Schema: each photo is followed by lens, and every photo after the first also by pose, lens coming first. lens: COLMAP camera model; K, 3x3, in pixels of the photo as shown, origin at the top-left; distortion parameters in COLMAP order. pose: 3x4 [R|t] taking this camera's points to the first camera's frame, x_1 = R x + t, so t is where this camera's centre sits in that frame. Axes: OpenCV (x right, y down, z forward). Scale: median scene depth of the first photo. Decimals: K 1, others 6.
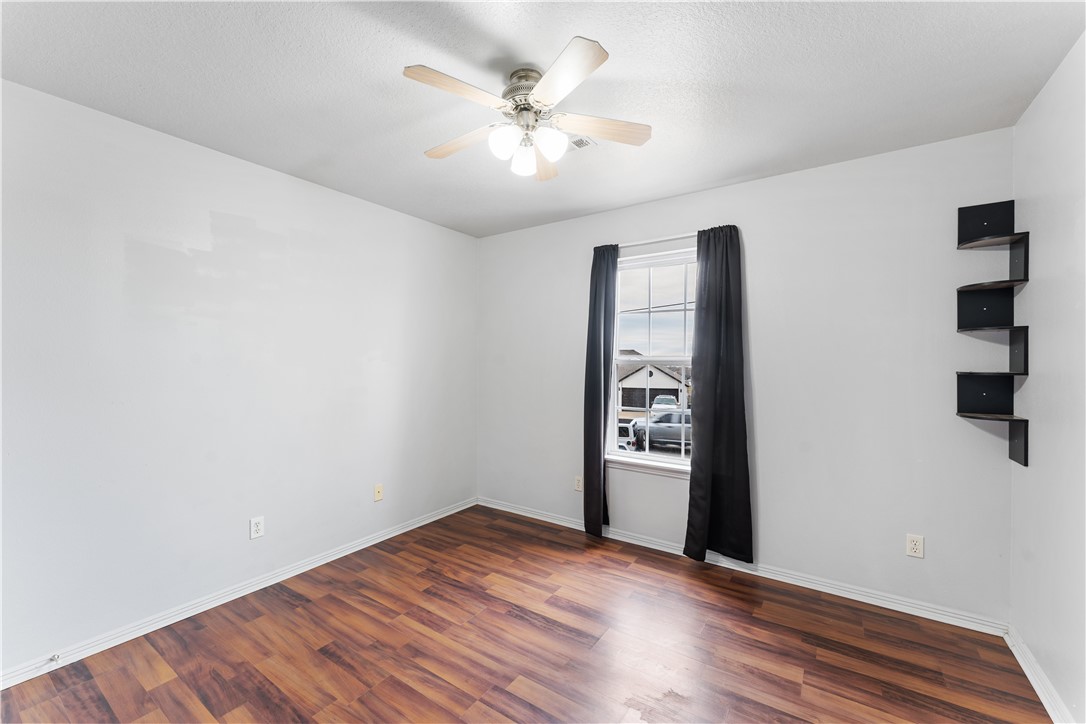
lens RADIAL K [[440.5, 0, 537.9], [0, 440.5, 364.5], [0, 0, 1]] dist [-0.000803, 0.000015]
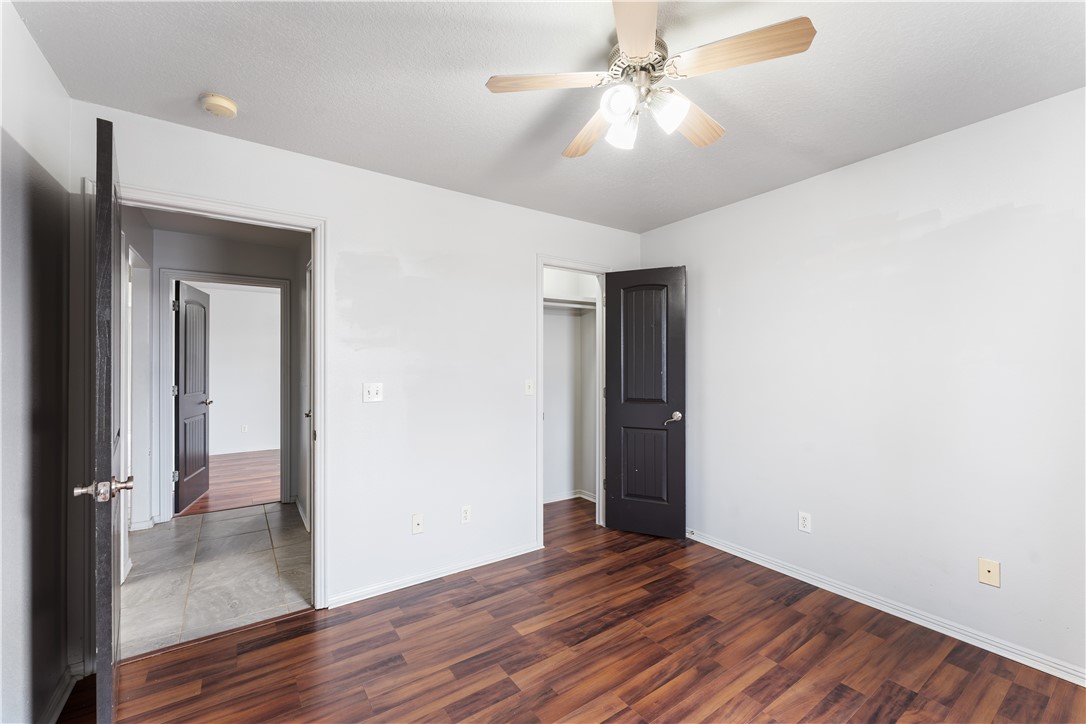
lens RADIAL K [[440.5, 0, 537.9], [0, 440.5, 364.5], [0, 0, 1]] dist [-0.000803, 0.000015]
pose [[-0.356472, 0.000217, -0.934306, 0.730063], [-0.005176, 0.999984, 0.002207, -0.010904], [0.934292, 0.005623, -0.356465, 0.973922]]
